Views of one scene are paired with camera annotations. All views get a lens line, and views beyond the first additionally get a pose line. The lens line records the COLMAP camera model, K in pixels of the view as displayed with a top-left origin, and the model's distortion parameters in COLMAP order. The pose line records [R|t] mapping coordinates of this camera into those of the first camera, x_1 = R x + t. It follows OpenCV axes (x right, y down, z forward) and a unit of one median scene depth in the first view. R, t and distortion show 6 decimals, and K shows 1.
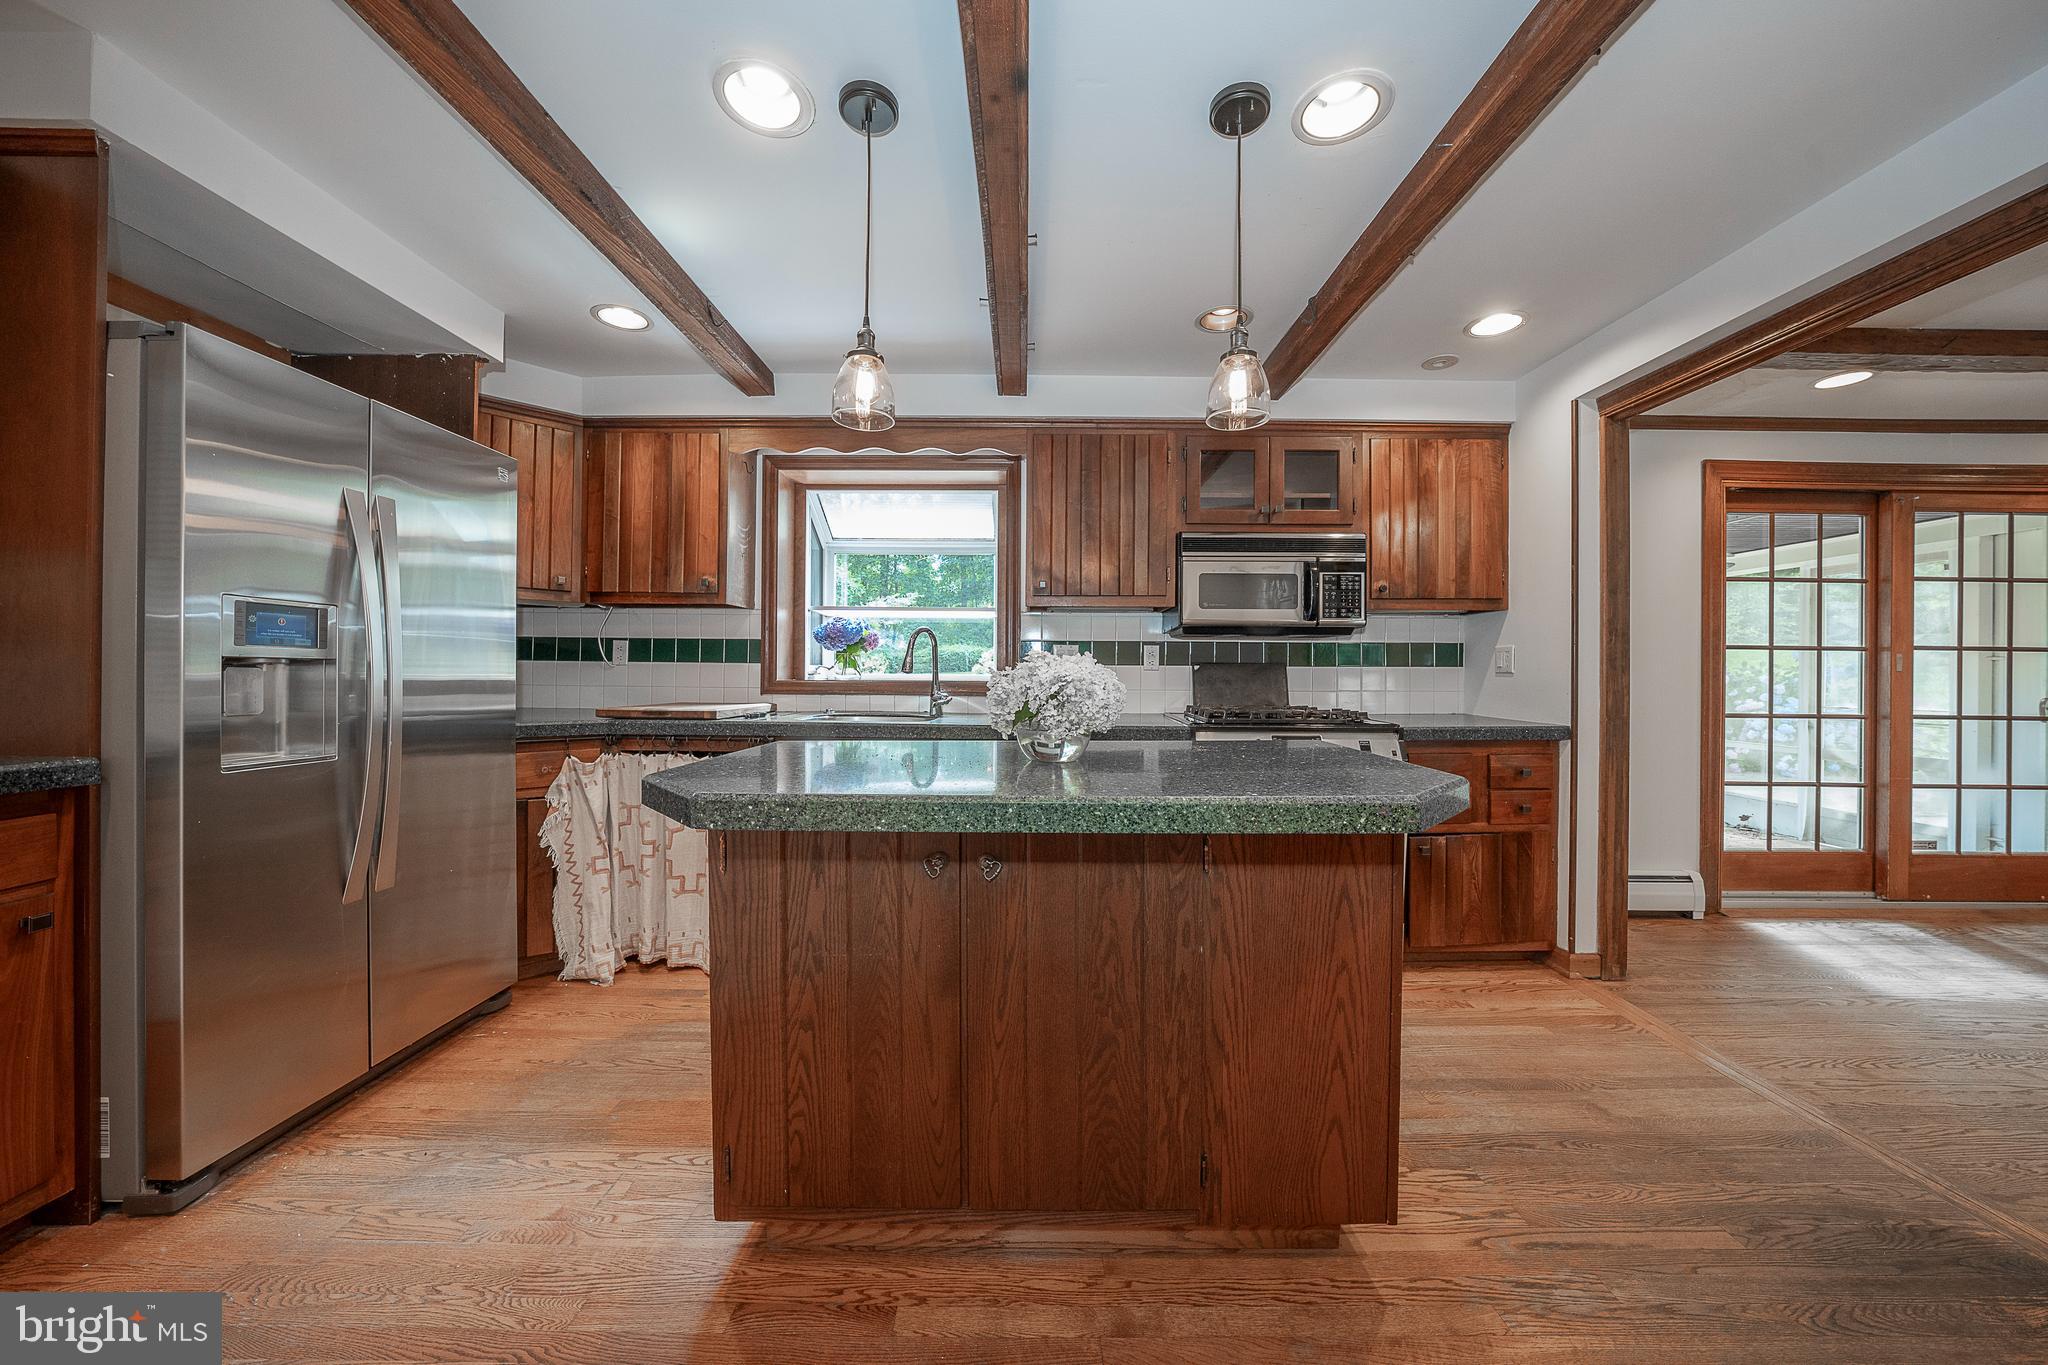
lens RADIAL K [[704.0, 0, 1028.1], [0, 704.0, 675.1], [0, 0, 1]] dist [-0.030071, 0.006523]
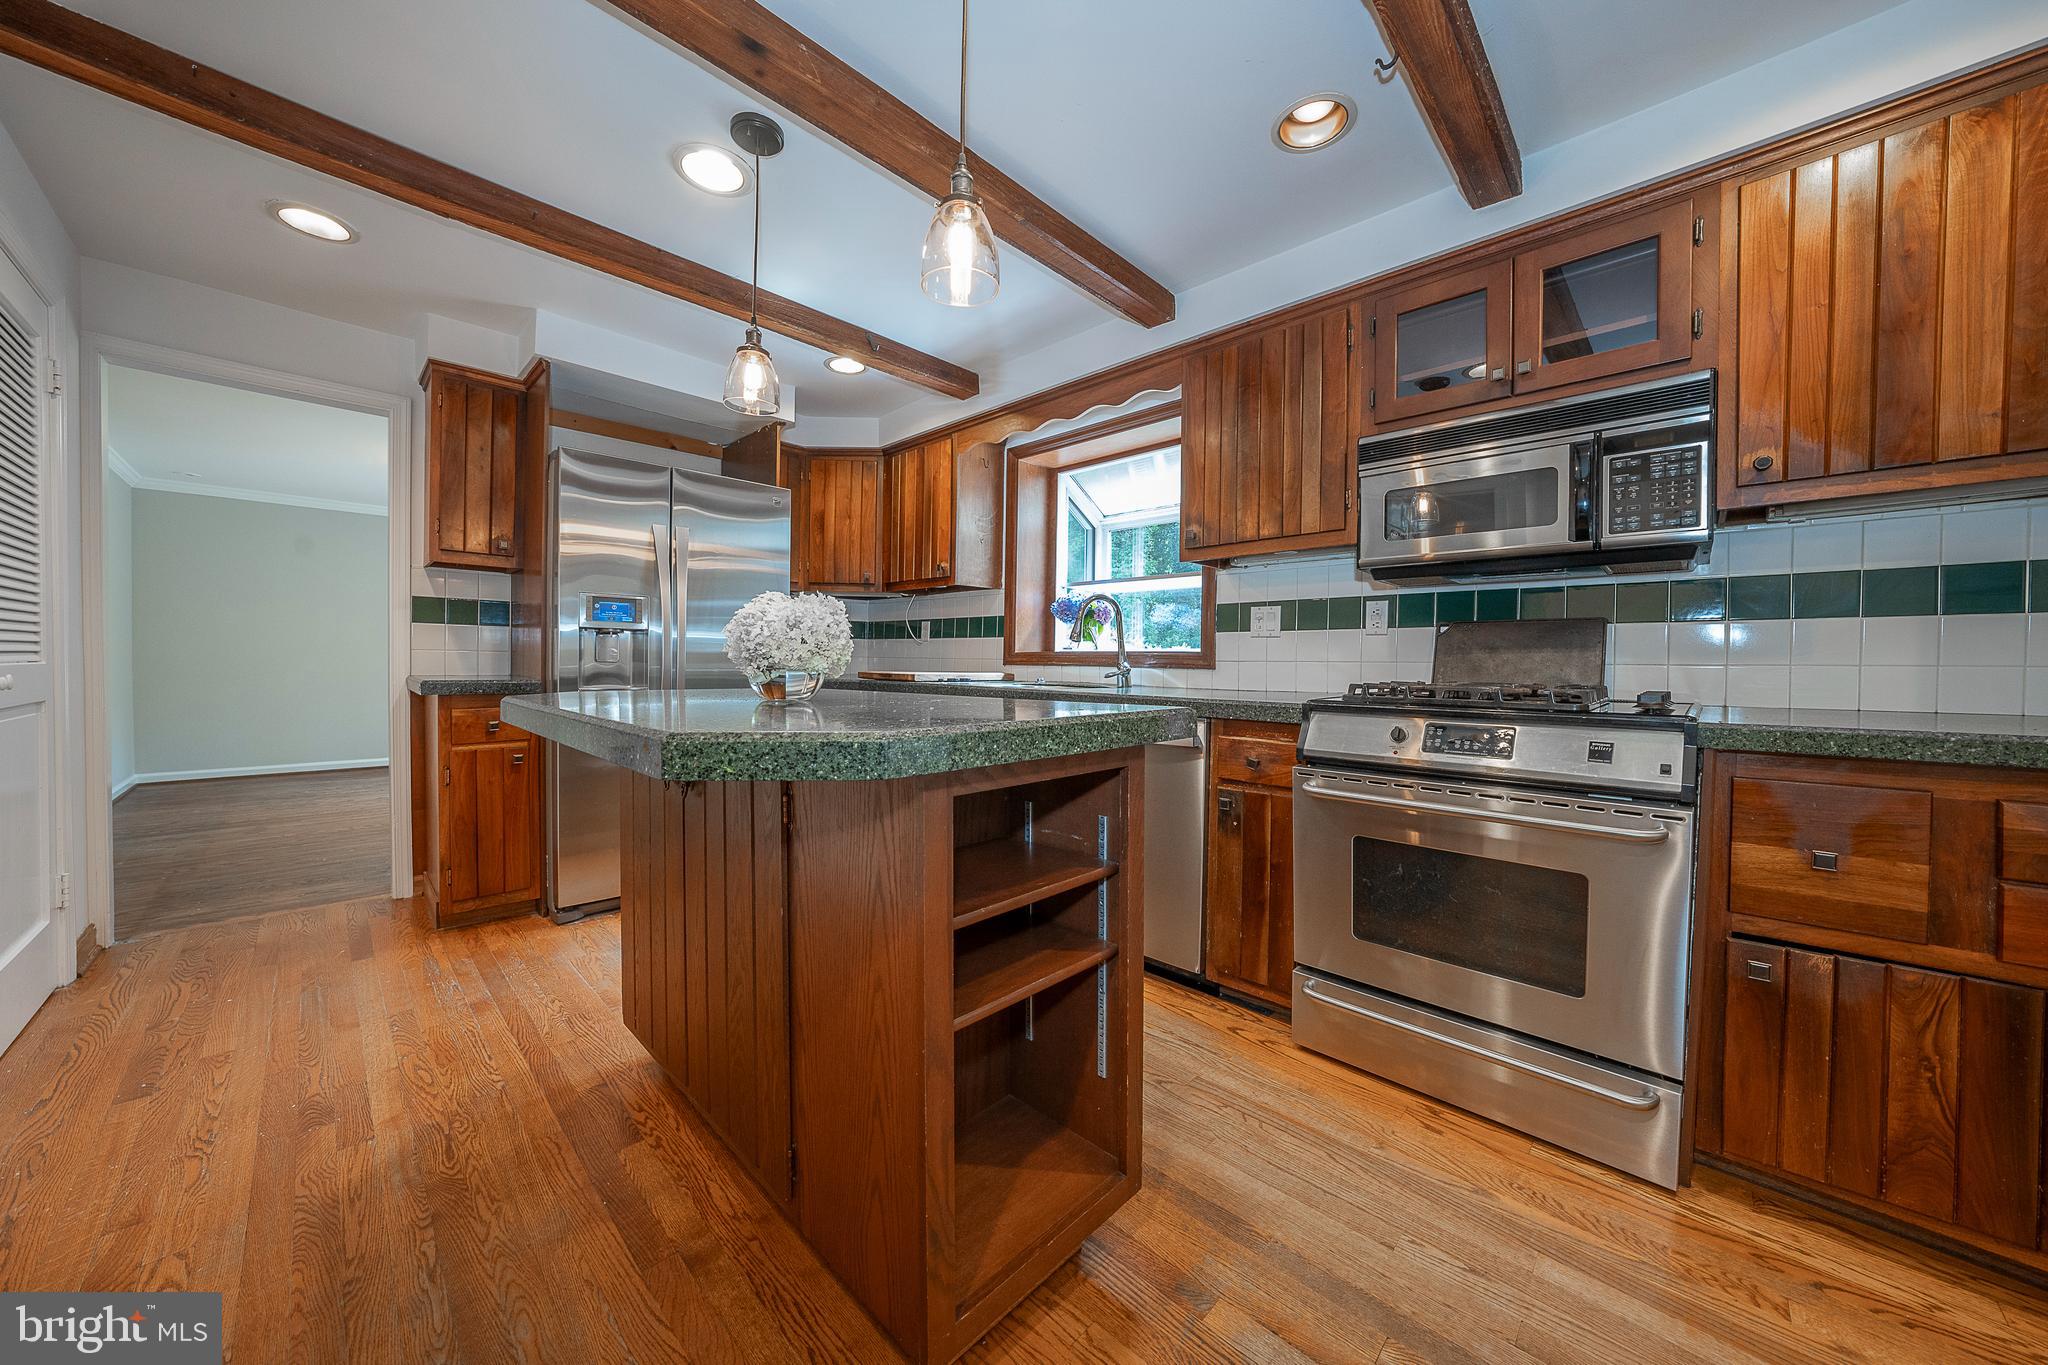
lens RADIAL K [[704.0, 0, 1028.1], [0, 704.0, 675.1], [0, 0, 1]] dist [-0.030071, 0.006523]
pose [[0.719700, 0.014281, -0.694139, 0.468056], [-0.008859, 0.999896, 0.011387, 0.033489], [0.694229, -0.002046, 0.719751, 0.247457]]
